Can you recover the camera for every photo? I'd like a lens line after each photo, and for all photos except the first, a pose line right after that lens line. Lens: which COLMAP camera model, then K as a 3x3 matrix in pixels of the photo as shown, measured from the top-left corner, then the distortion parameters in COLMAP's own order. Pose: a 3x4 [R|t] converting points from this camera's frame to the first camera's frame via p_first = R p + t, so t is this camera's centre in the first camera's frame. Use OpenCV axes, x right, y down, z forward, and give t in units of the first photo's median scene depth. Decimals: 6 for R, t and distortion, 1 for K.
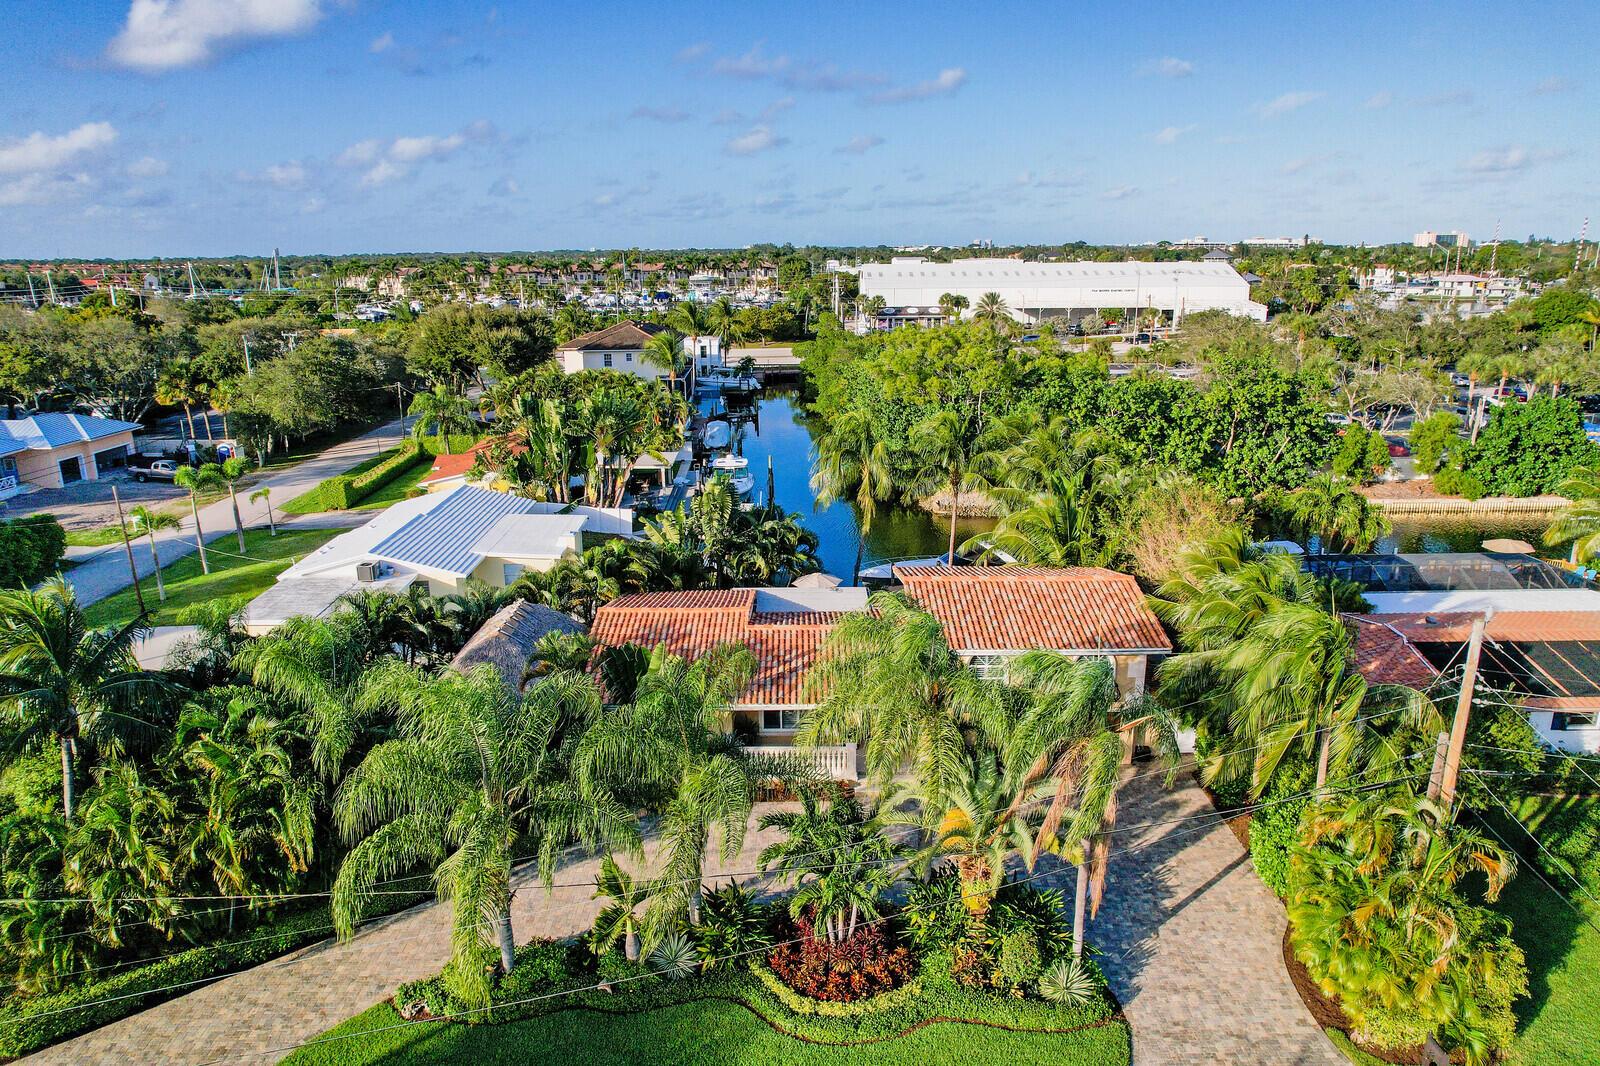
lens RADIAL K [[1043.8, 0, 798.5], [0, 1043.8, 524.7], [0, 0, 1]] dist [-0.001907, 0.010348]
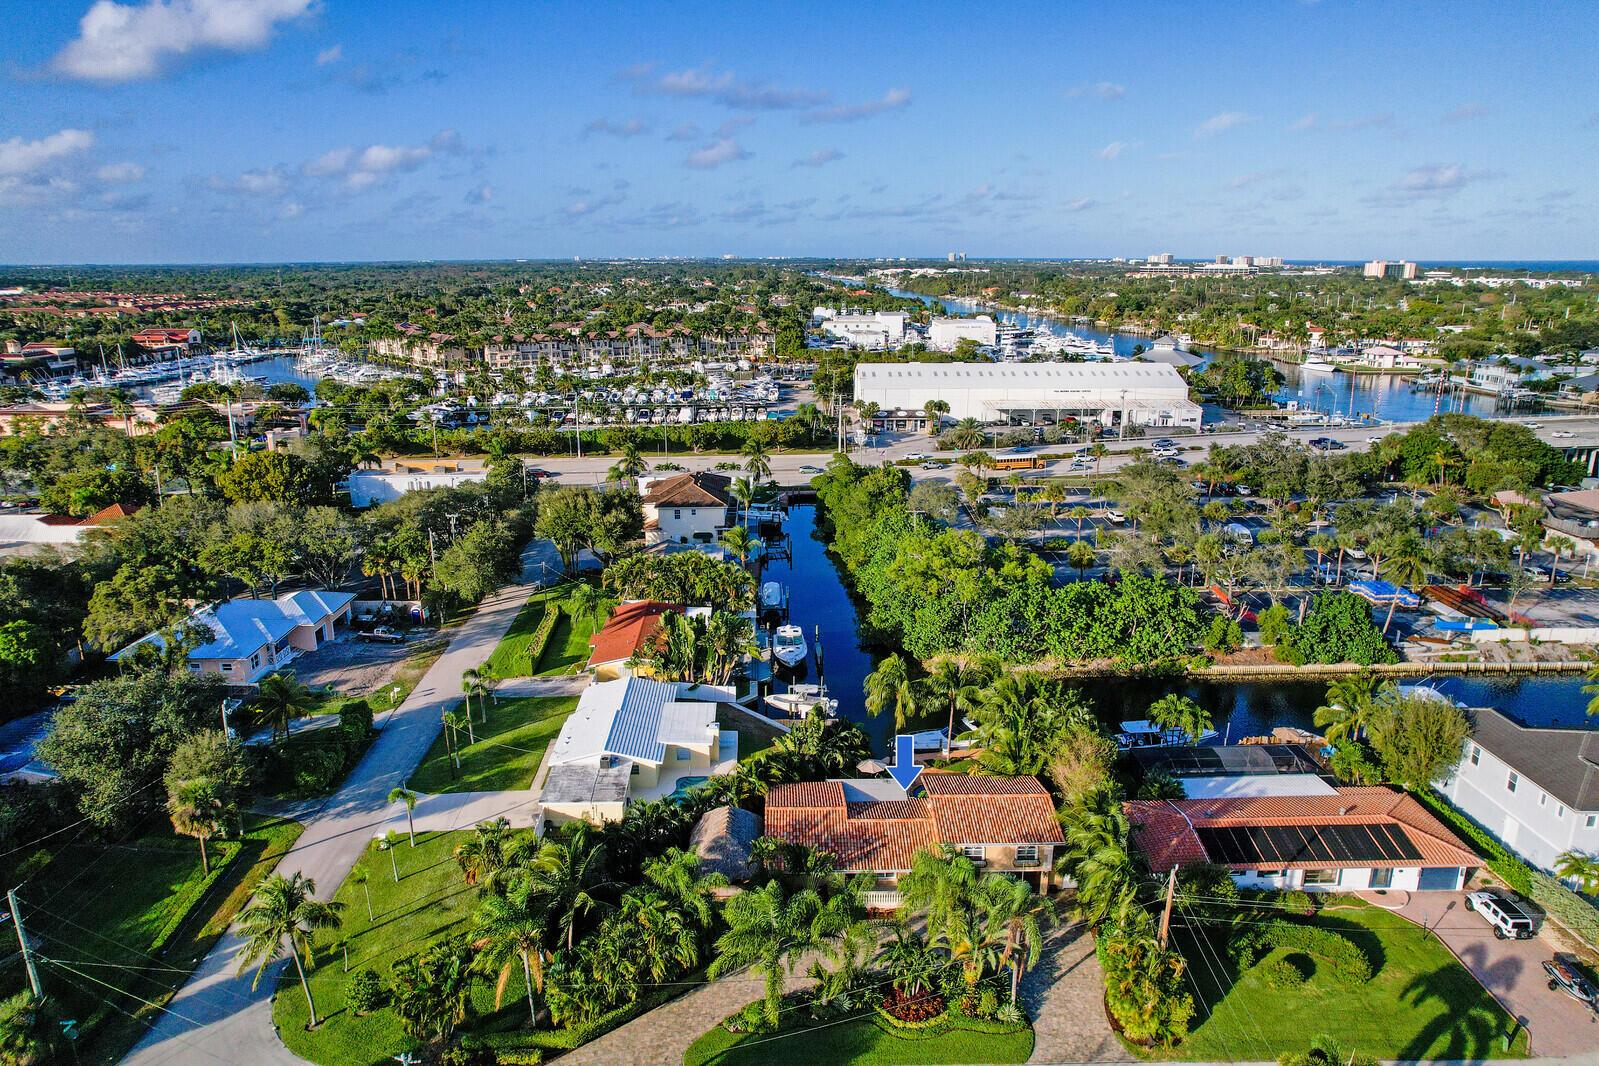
lens RADIAL K [[1043.2, 0, 797.9], [0, 1043.2, 538.2], [0, 0, 1]] dist [-0.001907, 0.010348]
pose [[0.999710, 0.001936, 0.023988, -0.185418], [-0.002388, 0.999820, 0.018822, -0.450081], [-0.023948, -0.018874, 0.999535, -0.880970]]
